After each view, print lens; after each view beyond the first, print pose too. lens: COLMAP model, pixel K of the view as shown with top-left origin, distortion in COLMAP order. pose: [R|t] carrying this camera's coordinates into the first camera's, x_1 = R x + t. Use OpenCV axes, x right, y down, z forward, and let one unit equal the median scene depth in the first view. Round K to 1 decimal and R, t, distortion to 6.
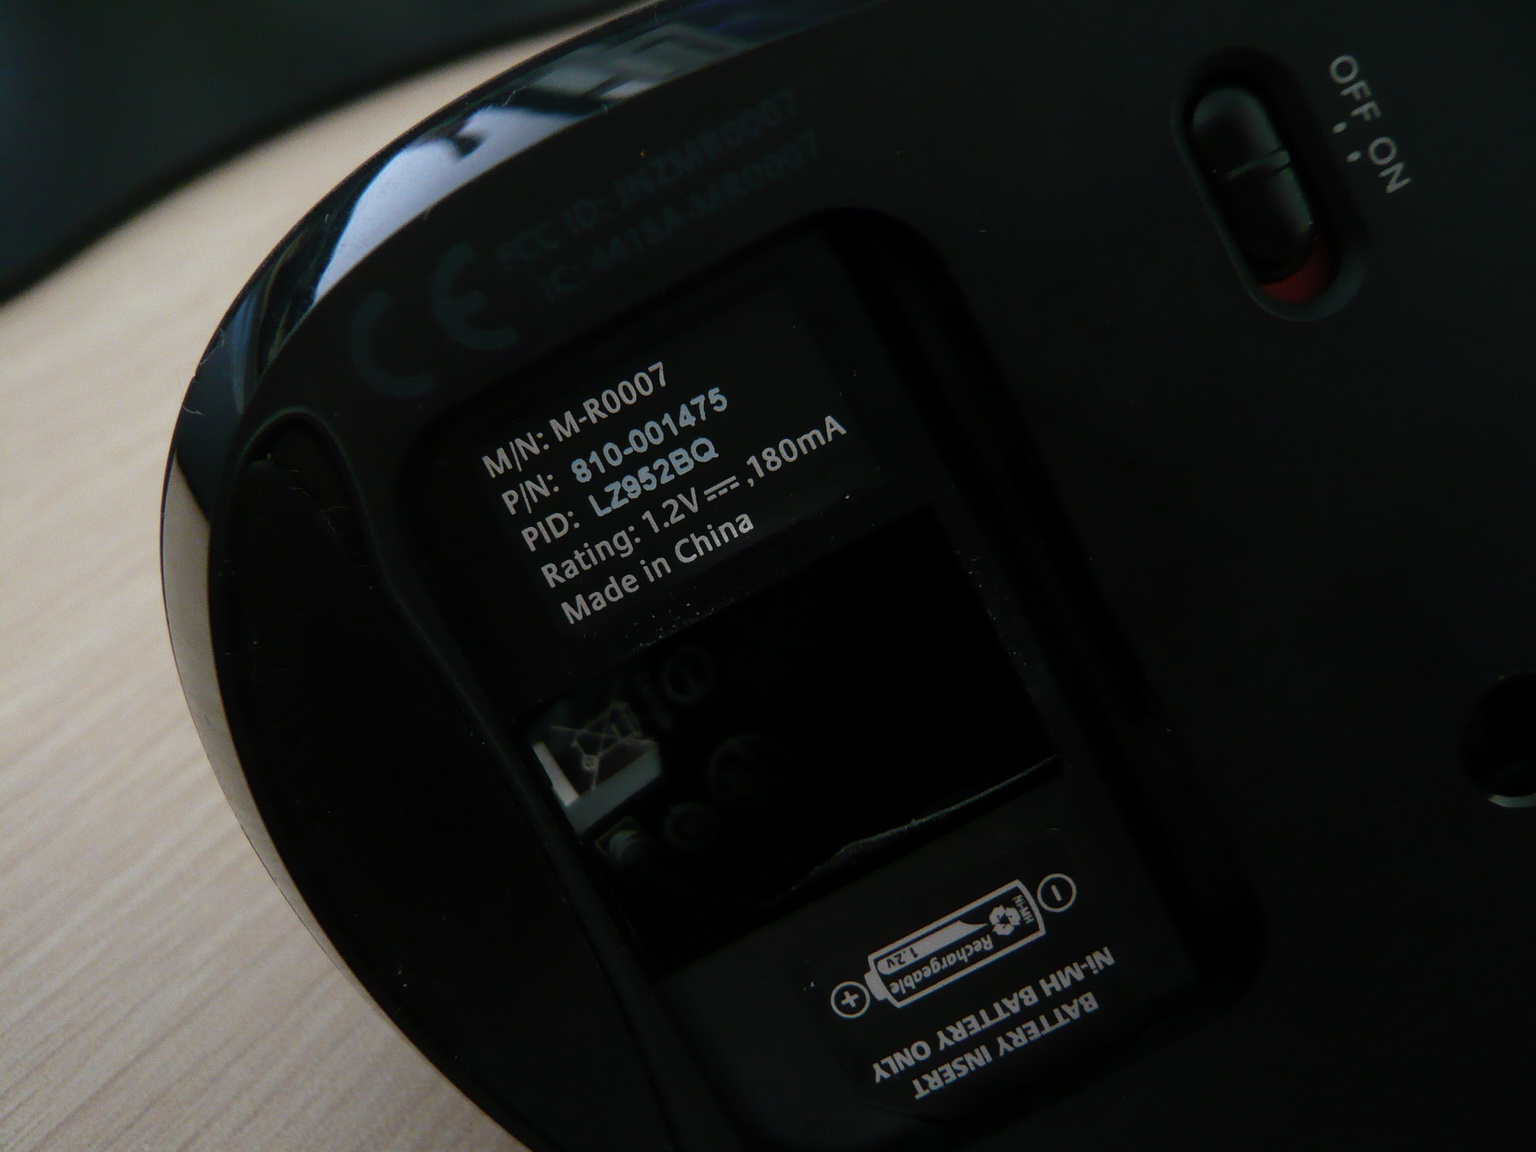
lens RADIAL K [[1323.5, 0, 765.2], [0, 1323.5, 582.6], [0, 0, 1]] dist [-0.093016, 0.022222]
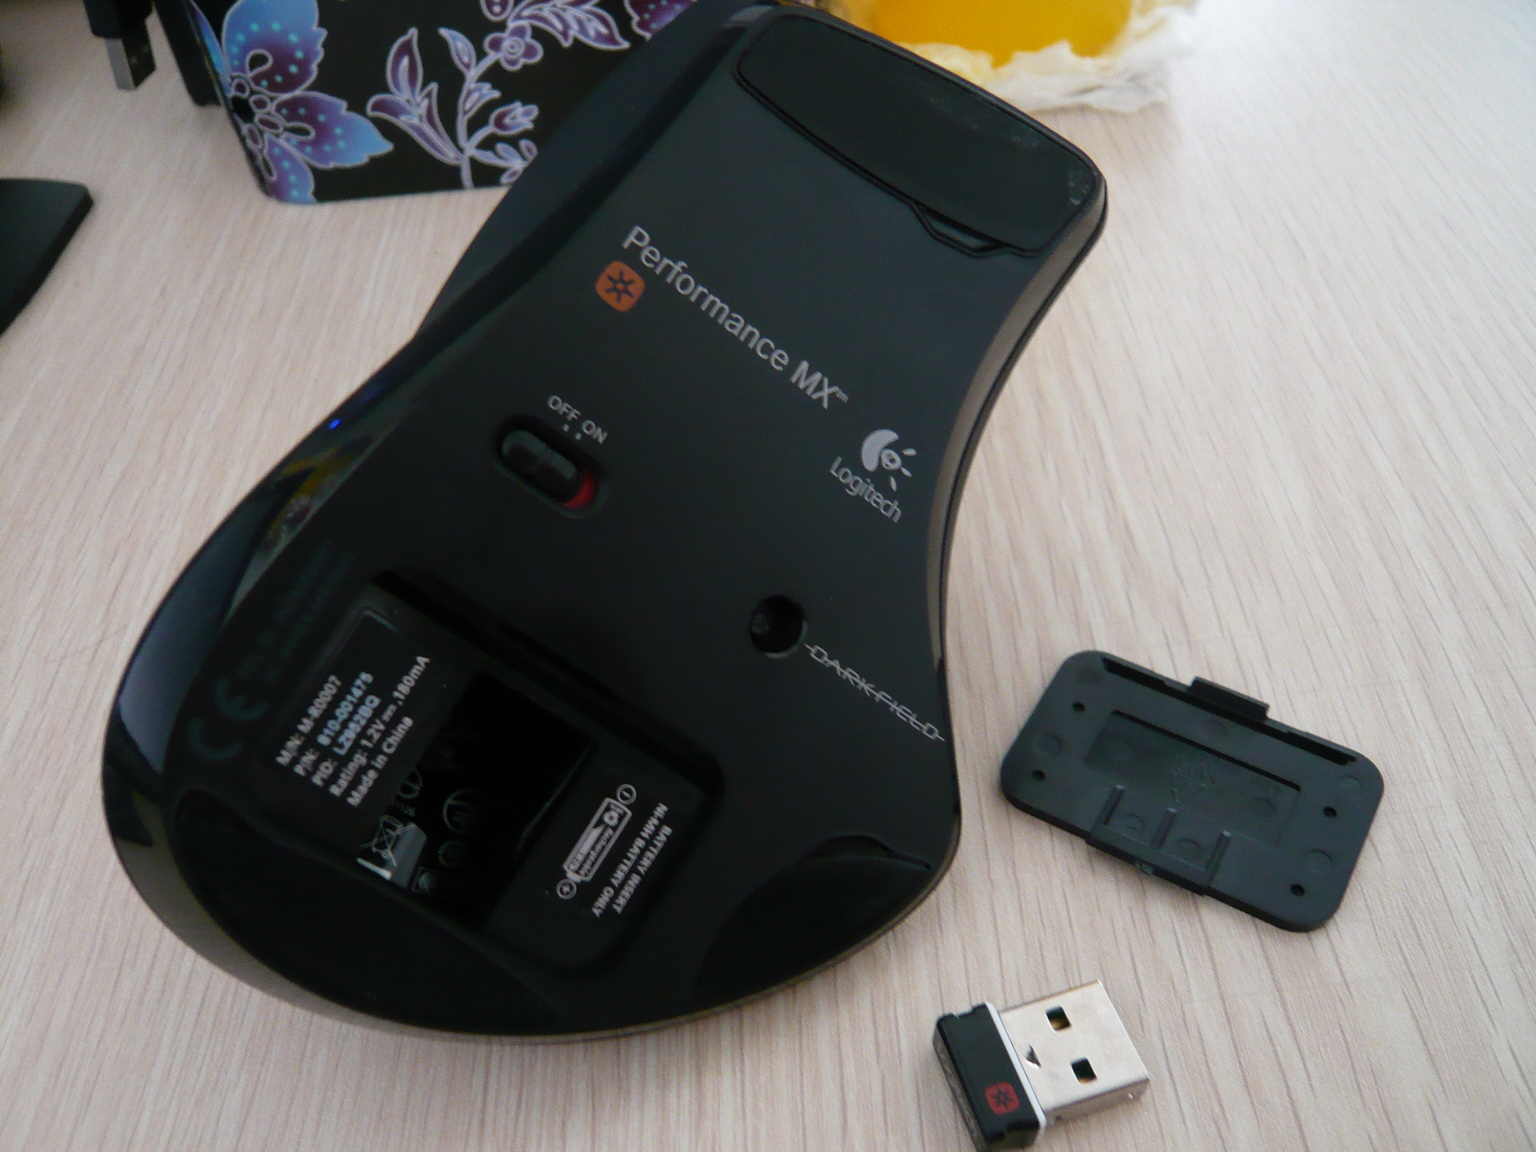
lens RADIAL K [[1323.5, 0, 733.1], [0, 1323.5, 592.9], [0, 0, 1]] dist [-0.093016, 0.022222]
pose [[0.844296, -0.486110, 0.225526, 0.046634], [0.464139, 0.873706, 0.145643, -0.272947], [-0.267842, -0.018290, 0.963289, -1.073375]]
